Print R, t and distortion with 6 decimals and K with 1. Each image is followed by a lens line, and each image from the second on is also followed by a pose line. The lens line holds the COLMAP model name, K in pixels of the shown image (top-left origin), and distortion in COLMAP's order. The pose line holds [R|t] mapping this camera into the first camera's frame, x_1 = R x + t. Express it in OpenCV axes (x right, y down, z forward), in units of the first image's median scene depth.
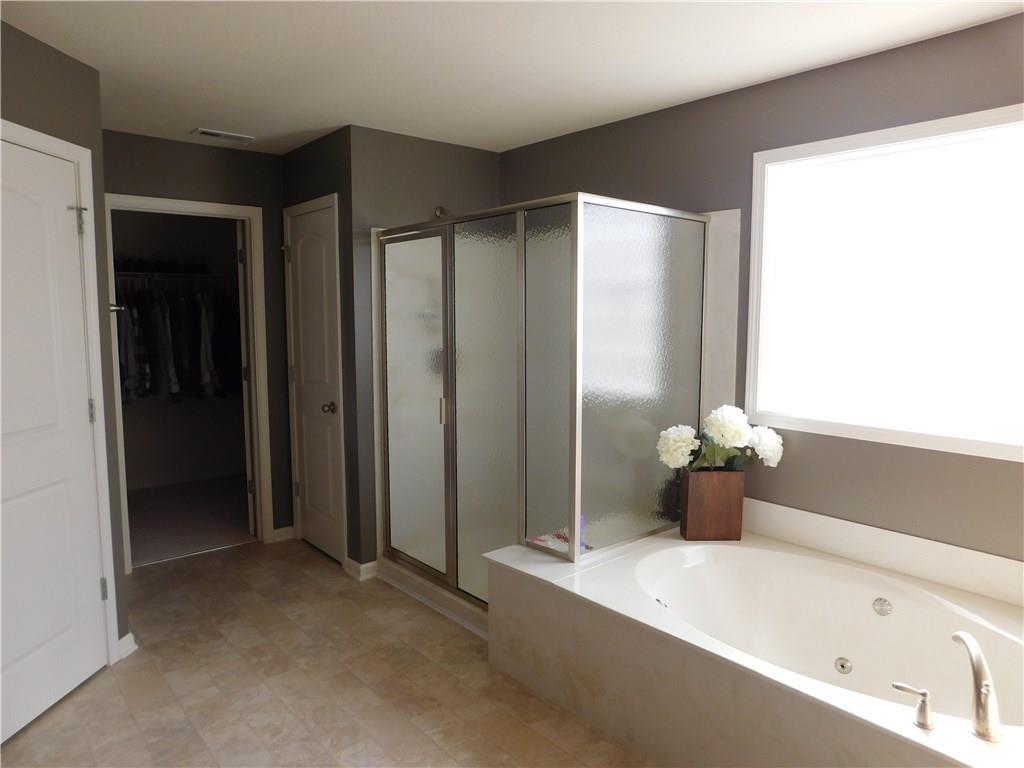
lens RADIAL K [[685.3, 0, 513.7], [0, 685.3, 383.1], [0, 0, 1]] dist [-0.012424, 0.009894]
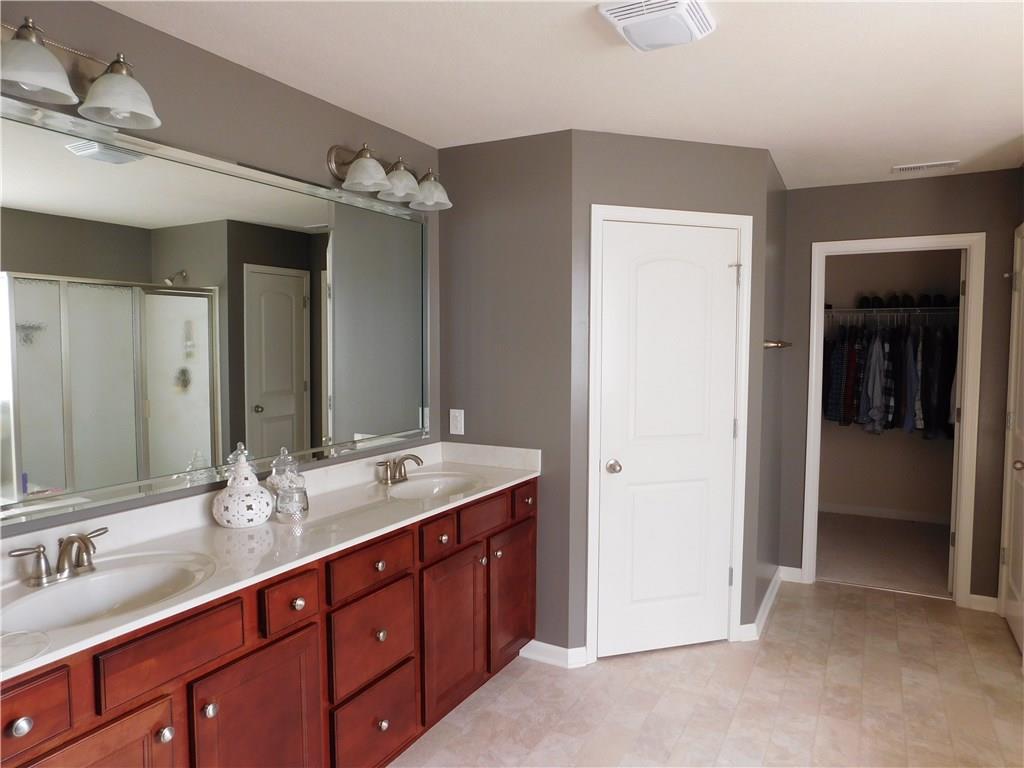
lens RADIAL K [[685.3, 0, 514.7], [0, 685.3, 385.9], [0, 0, 1]] dist [-0.012424, 0.009894]
pose [[0.368963, 0.062139, -0.927364, 0.318080], [-0.098974, 0.994716, 0.027274, -0.025390], [0.924159, 0.081722, 0.373164, 0.146340]]
